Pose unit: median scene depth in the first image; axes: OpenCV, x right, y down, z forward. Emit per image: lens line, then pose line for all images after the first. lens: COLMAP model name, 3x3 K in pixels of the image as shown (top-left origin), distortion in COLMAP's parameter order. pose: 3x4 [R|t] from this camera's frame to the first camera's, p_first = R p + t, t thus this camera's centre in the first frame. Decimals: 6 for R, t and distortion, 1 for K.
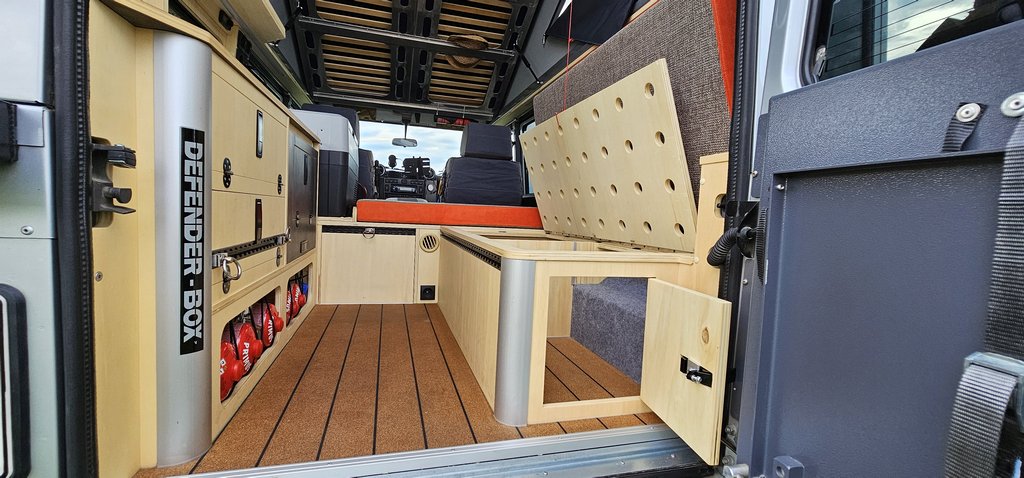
lens RADIAL K [[418.8, 0, 511.1], [0, 418.8, 241.9], [0, 0, 1]] dist [-0.005451, 0.002766]
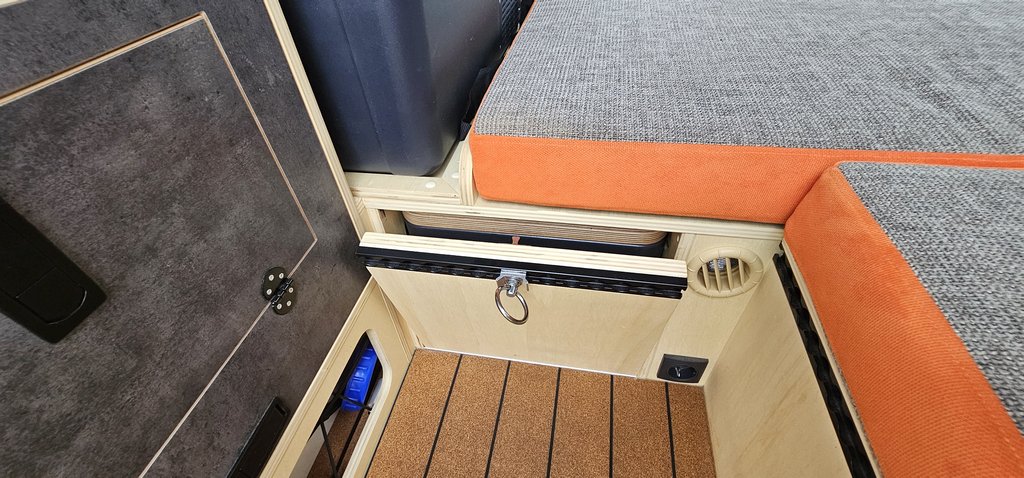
lens RADIAL K [[418.8, 0, 513.4], [0, 418.8, 236.7], [0, 0, 1]] dist [-0.005451, 0.002766]
pose [[0.891280, 0.238683, -0.385553, -0.214679], [0.058260, 0.782934, 0.619370, -0.196129], [0.449696, -0.574495, 0.683908, 0.750669]]
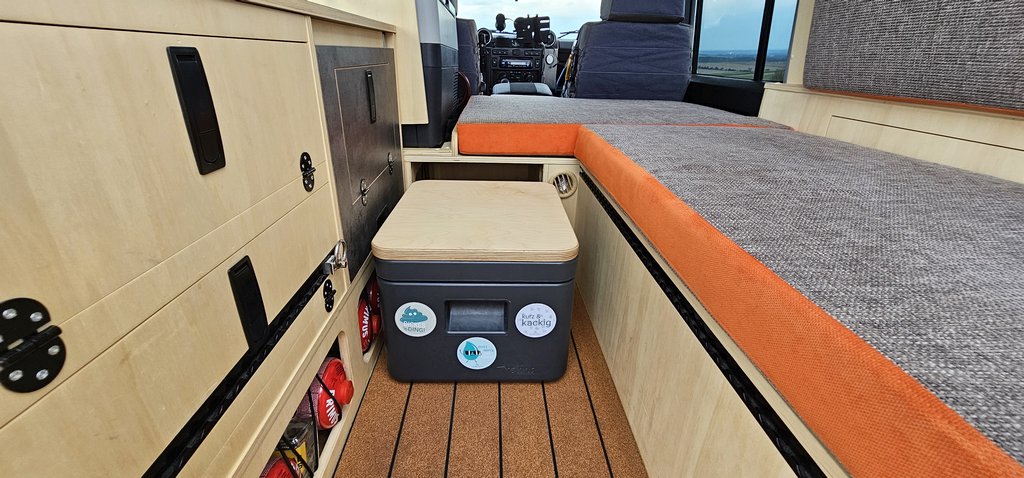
lens RADIAL K [[418.8, 0, 511.0], [0, 418.8, 241.8], [0, 0, 1]] dist [-0.005451, 0.002766]
pose [[0.970193, 0.074637, -0.230554, -0.112694], [0.007076, 0.942258, 0.334812, -0.133893], [0.242231, -0.326464, 0.913644, 0.336362]]
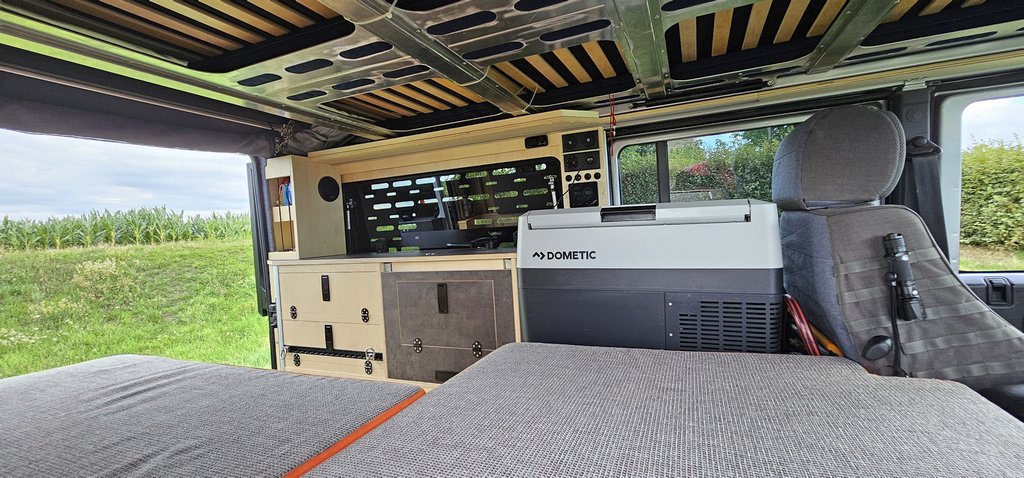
lens RADIAL K [[418.8, 0, 509.4], [0, 418.8, 239.9], [0, 0, 1]] dist [-0.005451, 0.002766]
pose [[-0.642430, 0.002413, -0.766341, 0.115740], [-0.025042, 0.999395, 0.024140, -0.255782], [0.765935, 0.034699, -0.641981, 1.321856]]
